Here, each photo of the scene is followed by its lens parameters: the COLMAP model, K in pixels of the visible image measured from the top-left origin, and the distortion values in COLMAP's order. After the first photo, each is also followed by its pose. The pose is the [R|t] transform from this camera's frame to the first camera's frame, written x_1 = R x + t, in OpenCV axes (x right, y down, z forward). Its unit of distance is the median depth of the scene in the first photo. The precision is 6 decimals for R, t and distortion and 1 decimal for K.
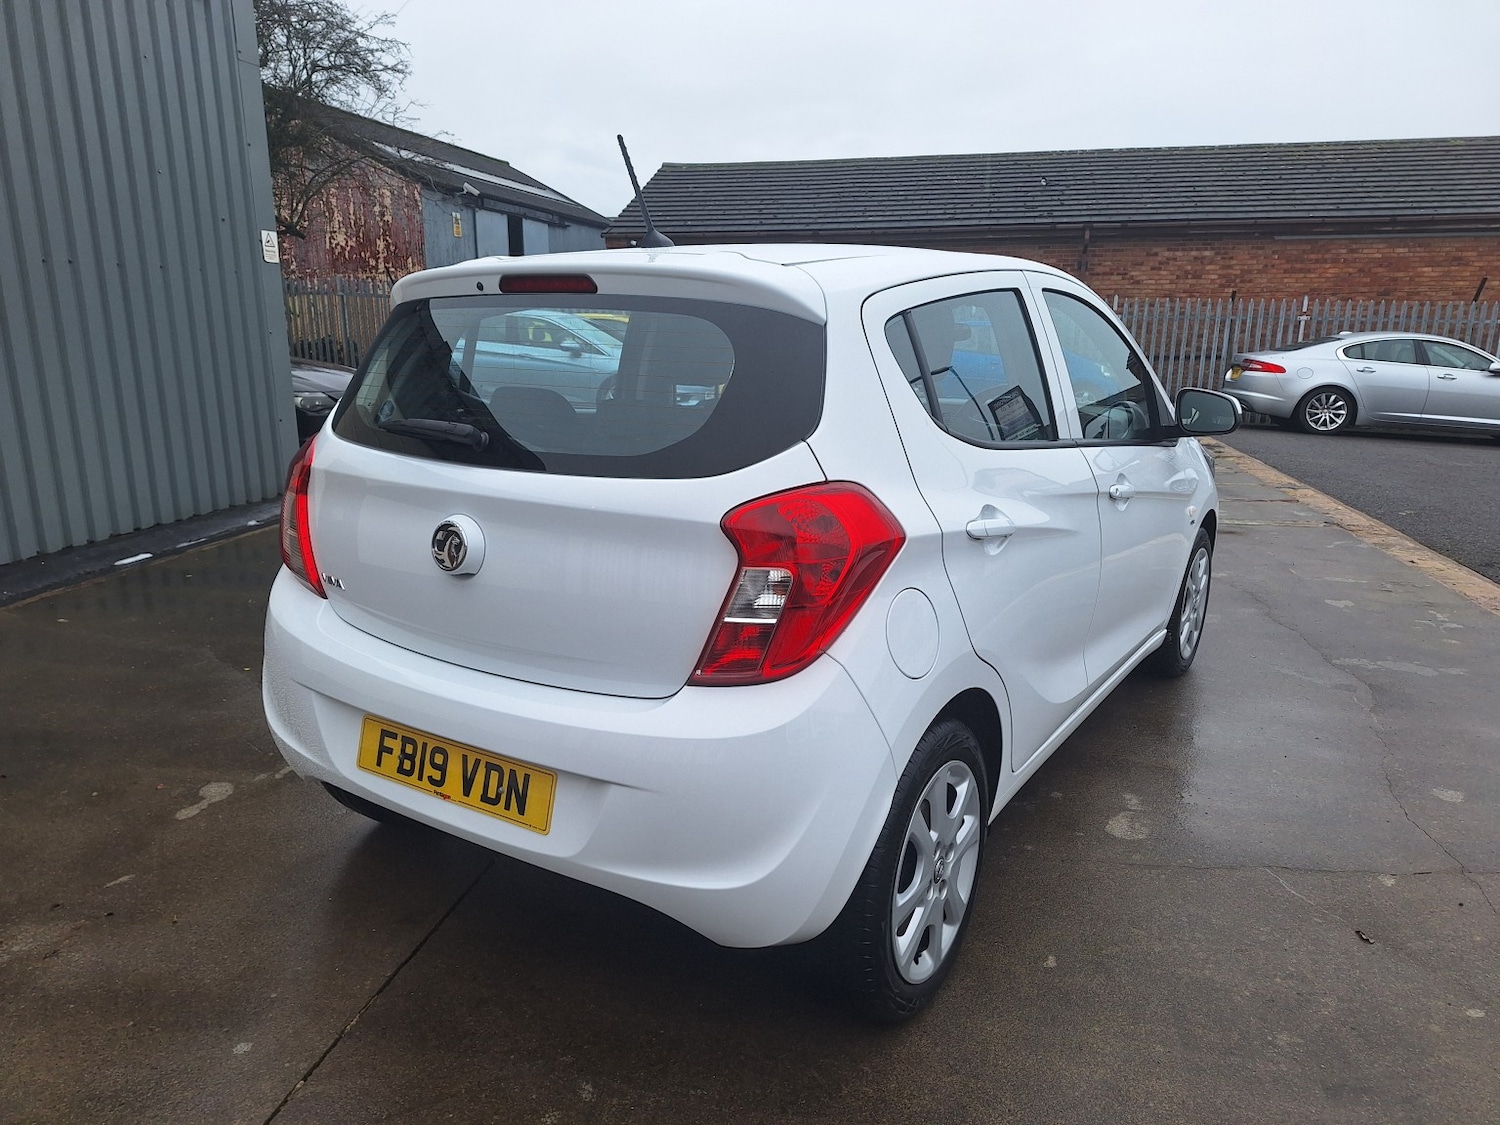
lens RADIAL K [[1019.8, 0, 748.8], [0, 1019.8, 569.9], [0, 0, 1]] dist [0.069862, -0.076475]
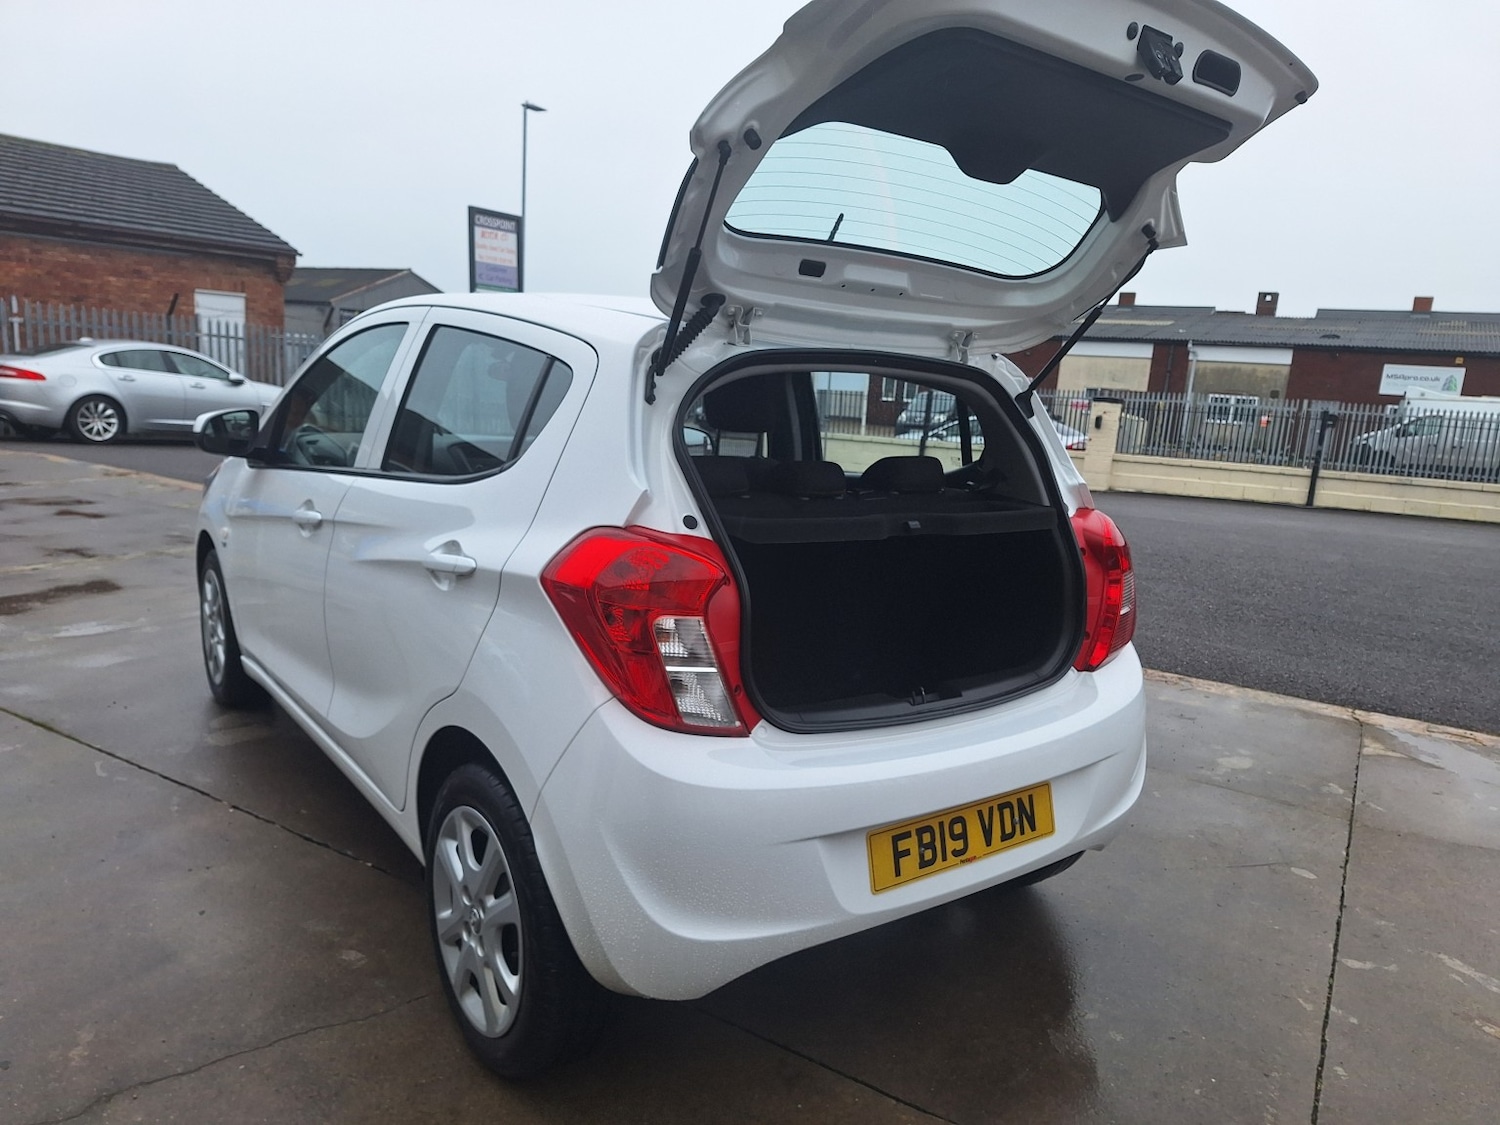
lens RADIAL K [[1025.5, 0, 745.0], [0, 1025.5, 572.9], [0, 0, 1]] dist [0.054691, -0.061079]
pose [[0.354896, -0.161013, 0.920936, -1.105568], [0.158500, 0.981161, 0.110462, -0.180789], [-0.921372, 0.106766, 0.373730, 0.687672]]
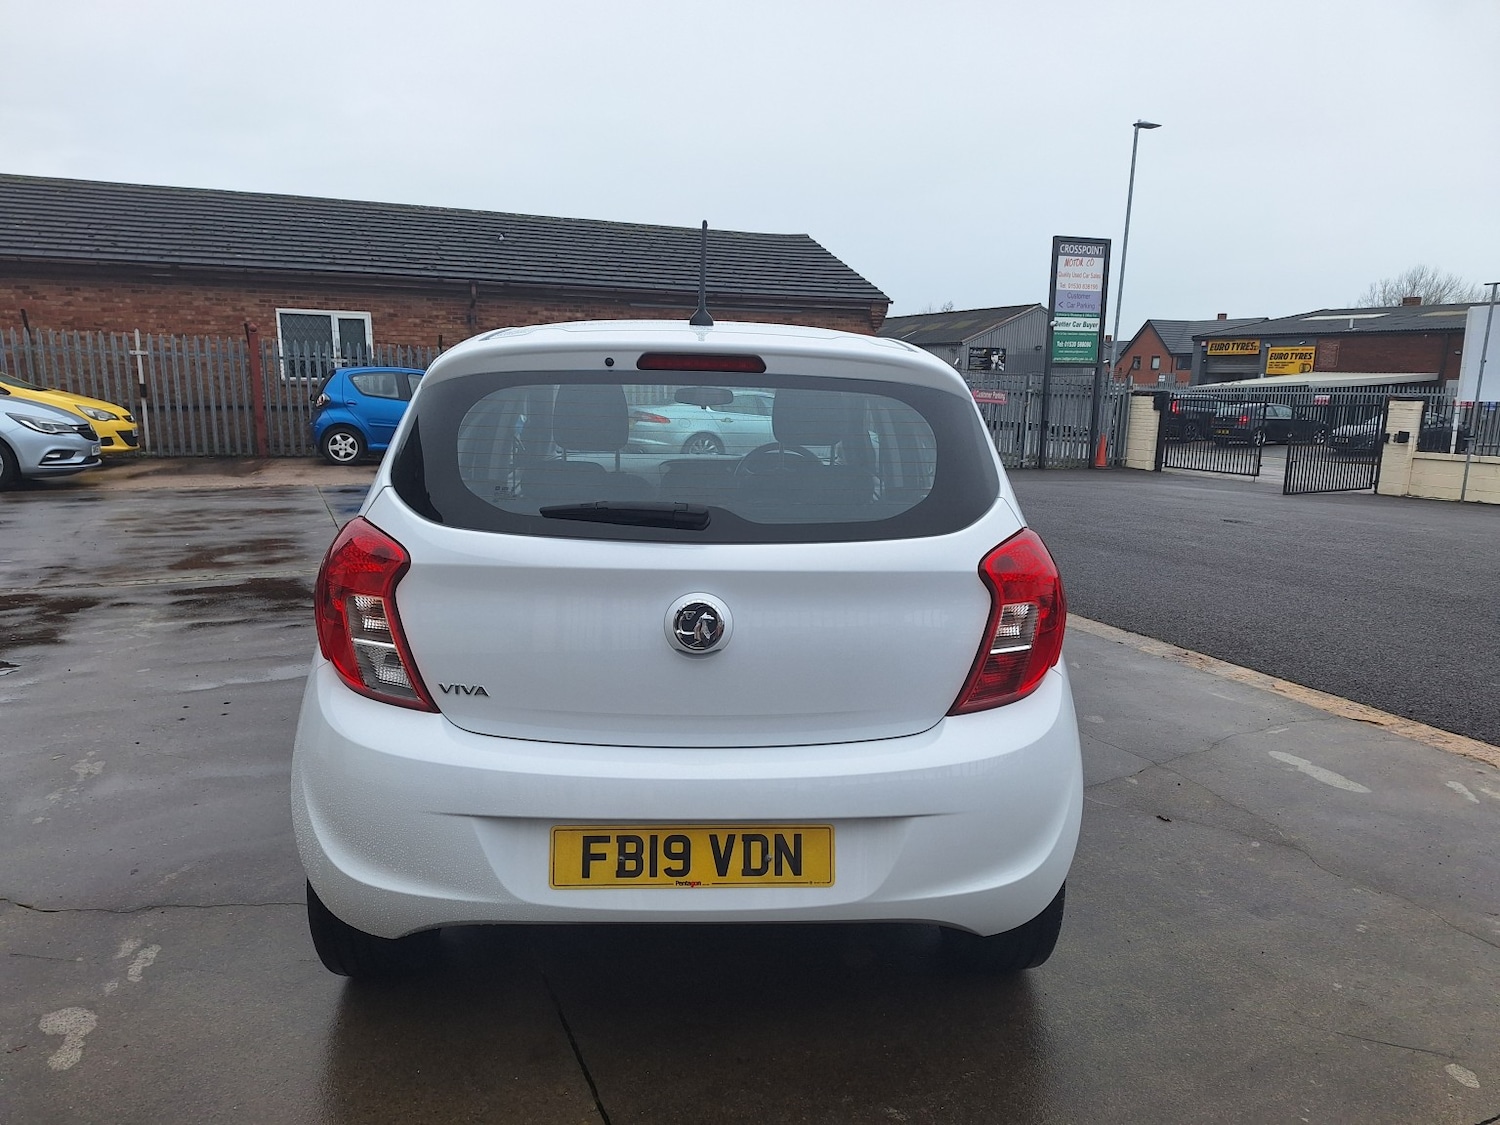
lens RADIAL K [[1019.8, 0, 748.8], [0, 1019.8, 569.9], [0, 0, 1]] dist [0.069862, -0.076475]
pose [[0.814049, -0.098019, 0.572465, -0.674828], [0.123315, 0.992353, -0.005441, -0.053970], [-0.567554, 0.075023, 0.819911, 0.132379]]
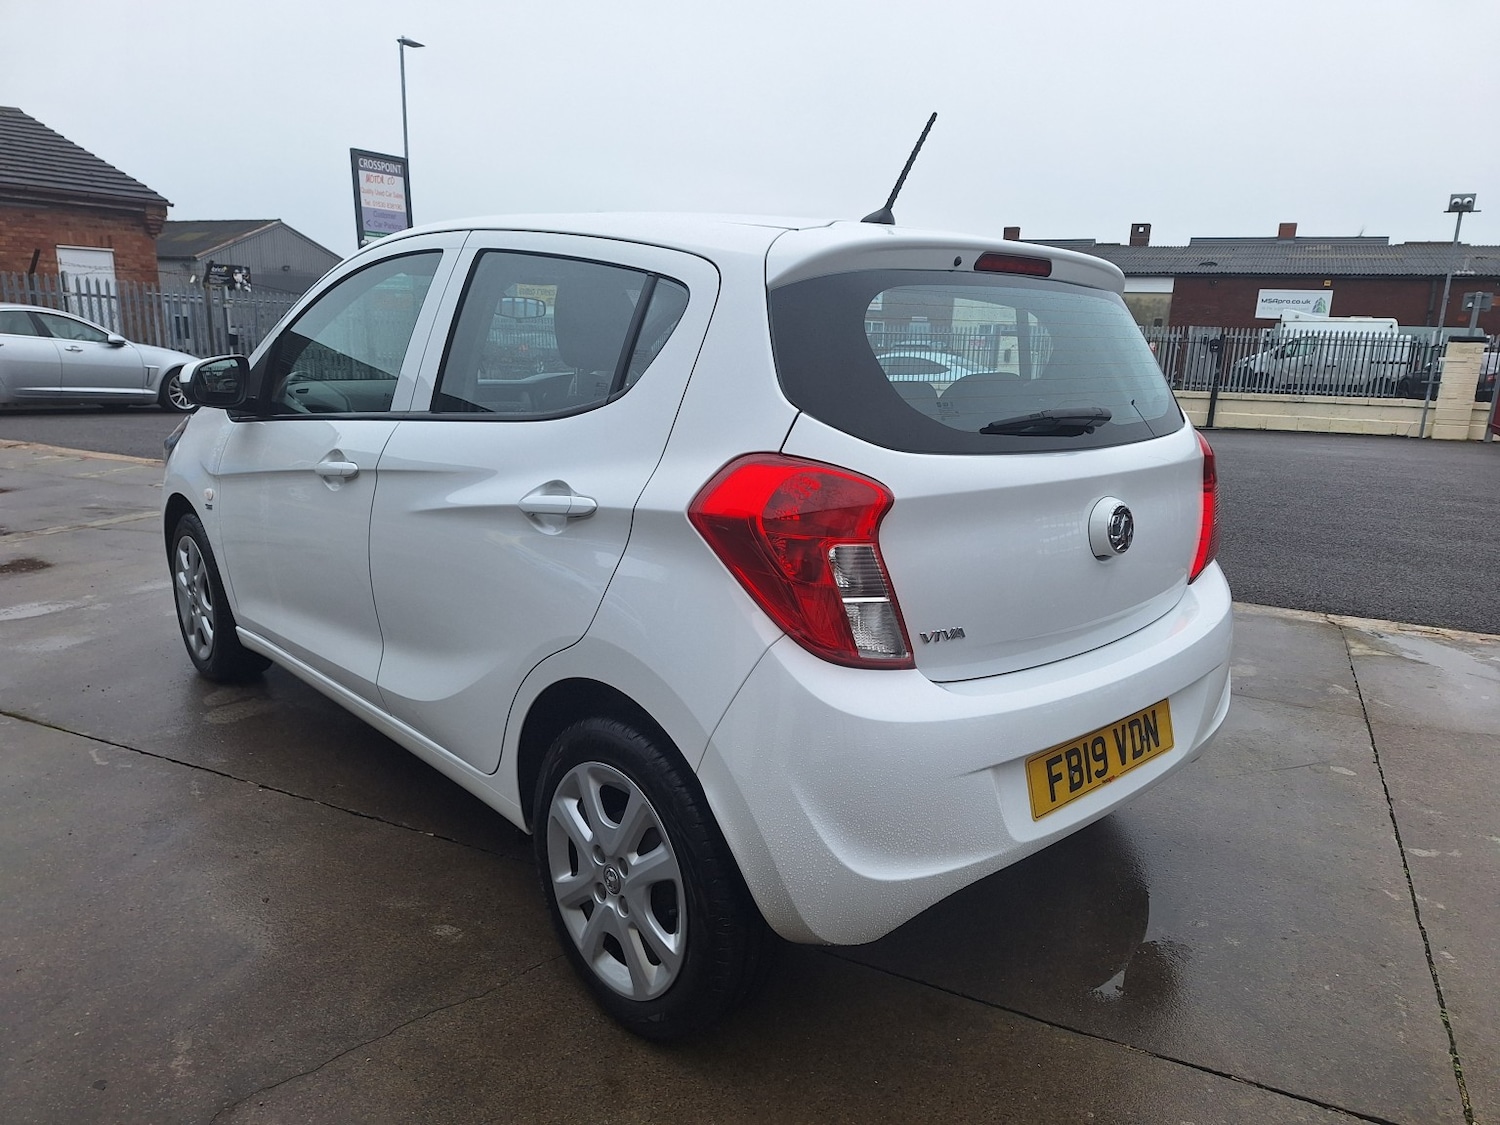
lens RADIAL K [[1019.8, 0, 748.8], [0, 1019.8, 569.9], [0, 0, 1]] dist [0.069862, -0.076475]
pose [[0.255653, -0.223059, 0.940684, -1.116704], [0.197869, 0.964493, 0.174929, -0.193586], [-0.946303, 0.141411, 0.290713, 0.878558]]
